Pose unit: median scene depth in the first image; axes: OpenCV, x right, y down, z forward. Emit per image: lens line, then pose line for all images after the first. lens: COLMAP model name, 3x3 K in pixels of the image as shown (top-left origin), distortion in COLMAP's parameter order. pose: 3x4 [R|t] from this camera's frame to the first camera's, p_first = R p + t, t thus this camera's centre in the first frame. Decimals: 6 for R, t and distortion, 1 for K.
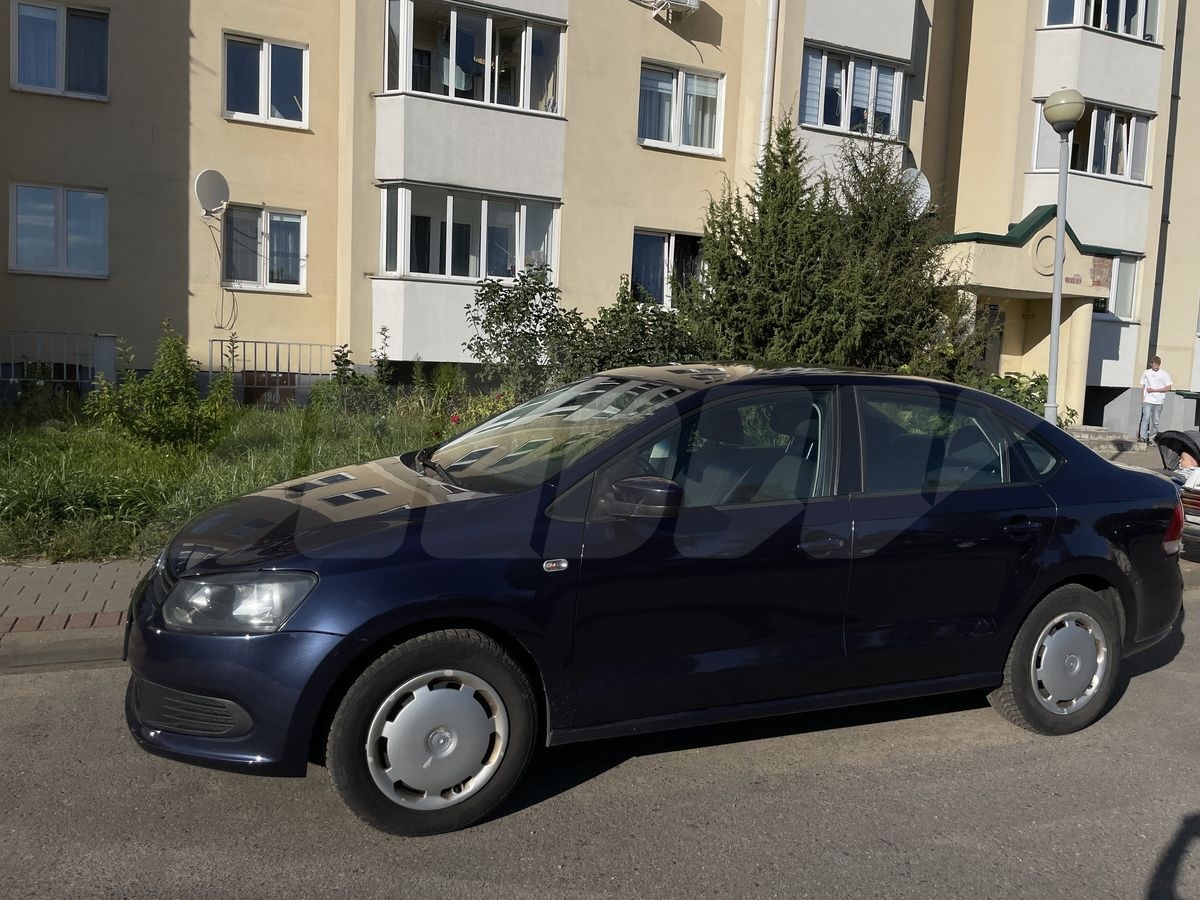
lens RADIAL K [[905.0, 0, 600.0], [0, 905.0, 450.0], [0, 0, 1]] dist [0.079470, -0.113540]
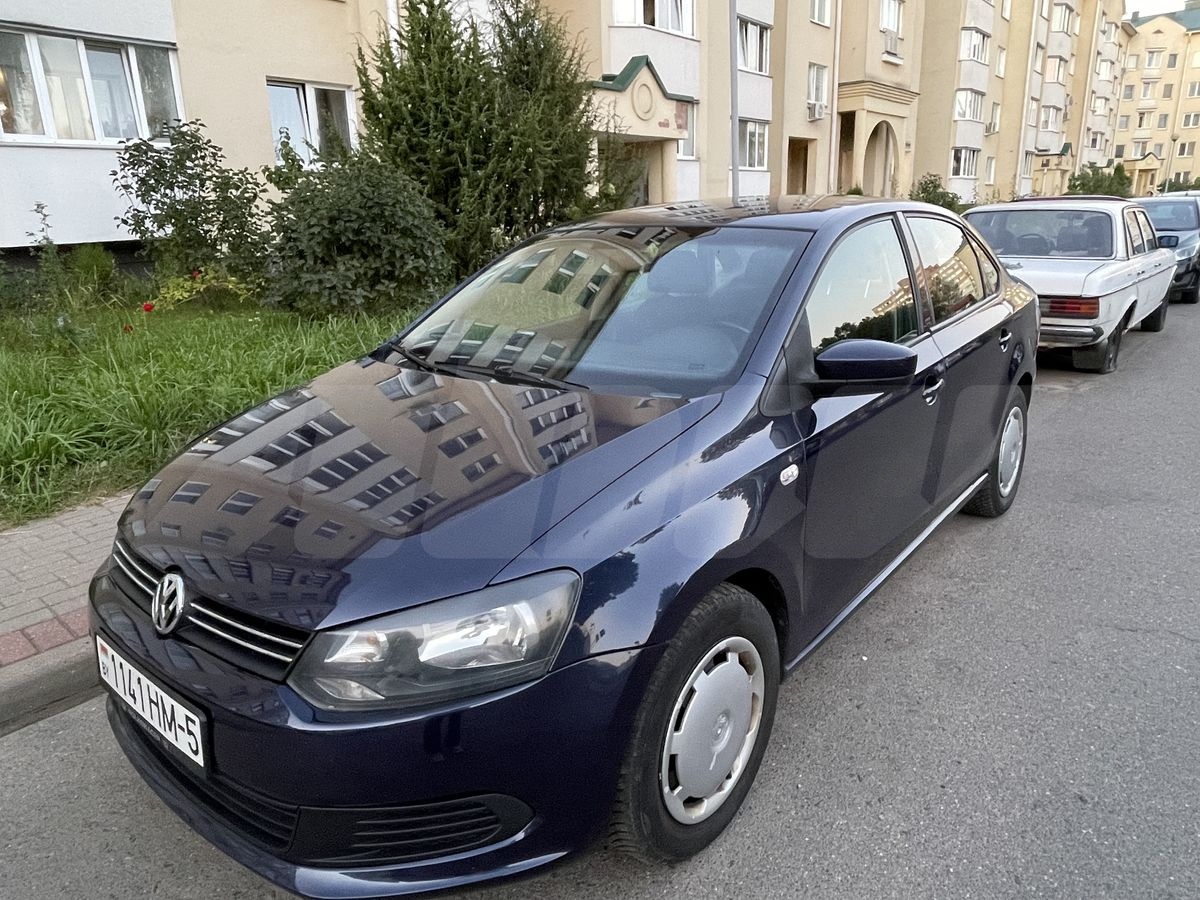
lens RADIAL K [[788.8, 0, 600.0], [0, 788.8, 450.0], [0, 0, 1]] dist [0.001672, -0.026948]
pose [[0.884008, -0.203125, 0.421034, -0.099287], [0.118194, 0.968519, 0.219093, -0.012509], [-0.452282, -0.143917, 0.880187, 0.100986]]
